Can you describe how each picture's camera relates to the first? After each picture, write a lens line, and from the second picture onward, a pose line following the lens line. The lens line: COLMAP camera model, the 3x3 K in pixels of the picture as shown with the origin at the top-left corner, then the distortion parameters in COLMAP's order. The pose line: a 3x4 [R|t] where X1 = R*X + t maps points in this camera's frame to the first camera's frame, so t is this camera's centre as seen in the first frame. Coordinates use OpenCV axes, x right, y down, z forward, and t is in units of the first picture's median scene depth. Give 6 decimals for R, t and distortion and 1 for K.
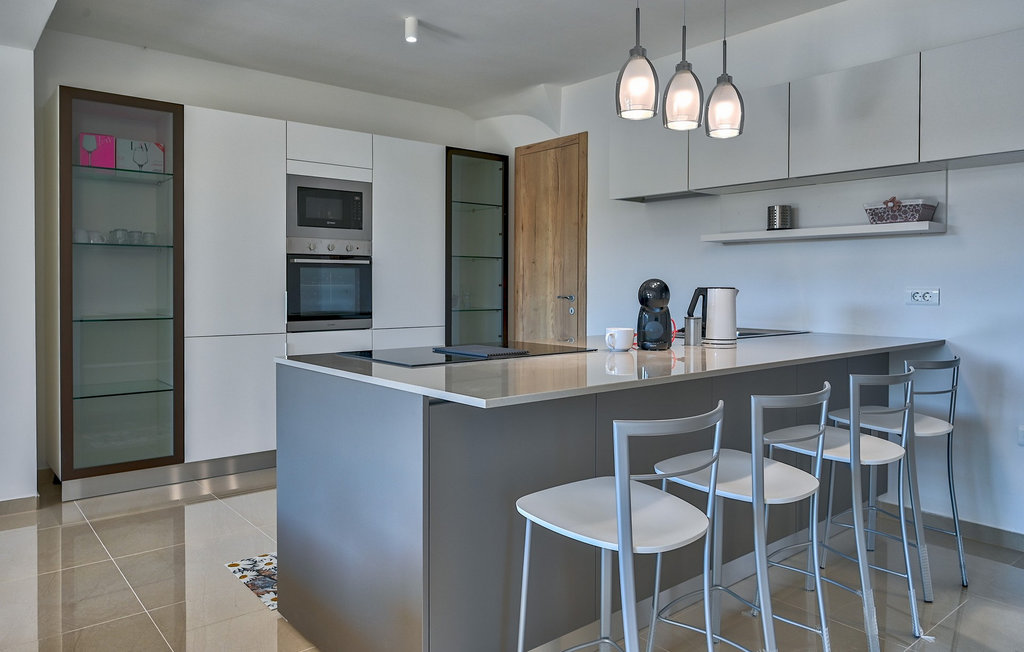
lens RADIAL K [[722.1, 0, 511.9], [0, 722.1, 297.0], [0, 0, 1]] dist [-0.000257, -0.000750]
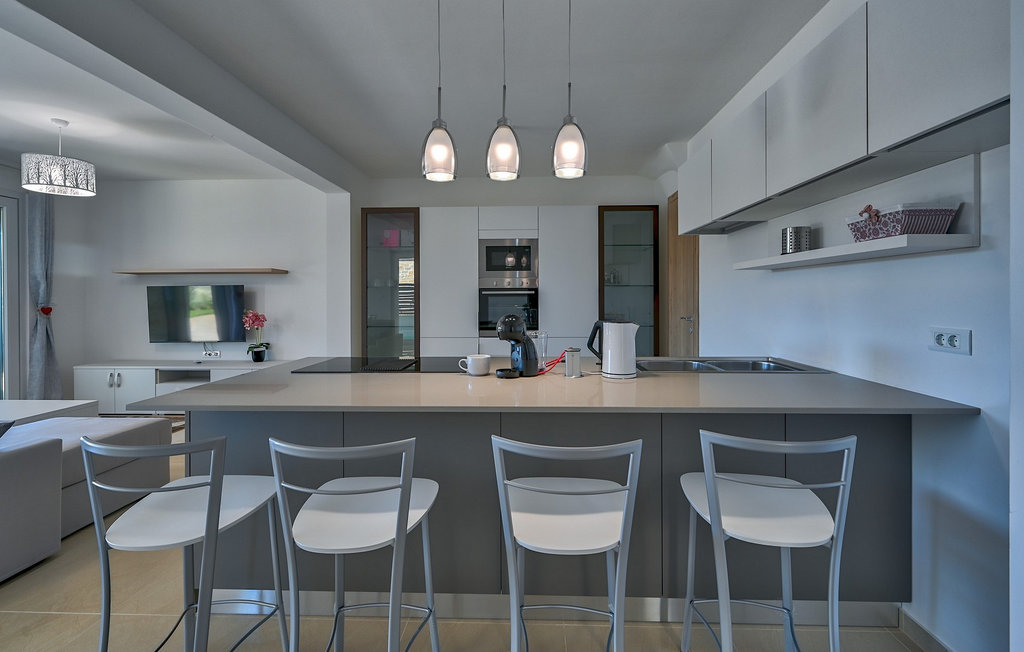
lens RADIAL K [[451.5, 0, 511.2], [0, 451.5, 298.5], [0, 0, 1]] dist [-0.001557, -0.000029]
pose [[0.735673, -0.004135, -0.677325, 0.427279], [-0.005068, 0.999920, -0.011609, -0.026101], [0.677318, 0.011973, 0.735593, 0.305350]]
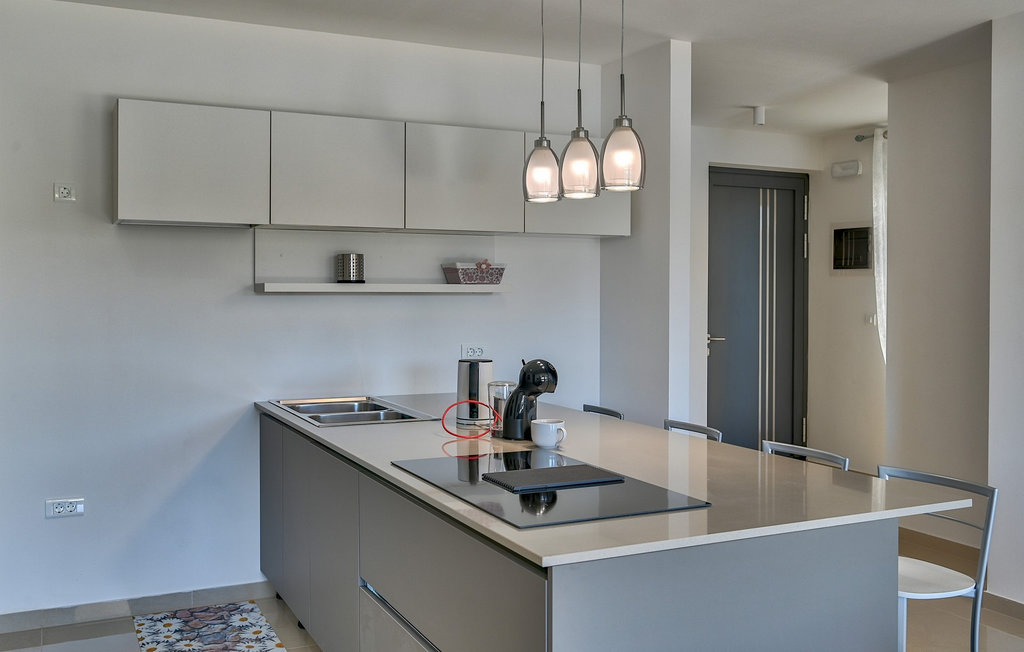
lens RADIAL K [[943.2, 0, 507.9], [0, 943.2, 300.9], [0, 0, 1]] dist [-0.006240, -0.008542]
pose [[0.253295, -0.010352, 0.967334, -0.579262], [0.011917, 0.999900, 0.007581, -0.067937], [-0.967316, 0.009607, 0.253394, 0.475210]]
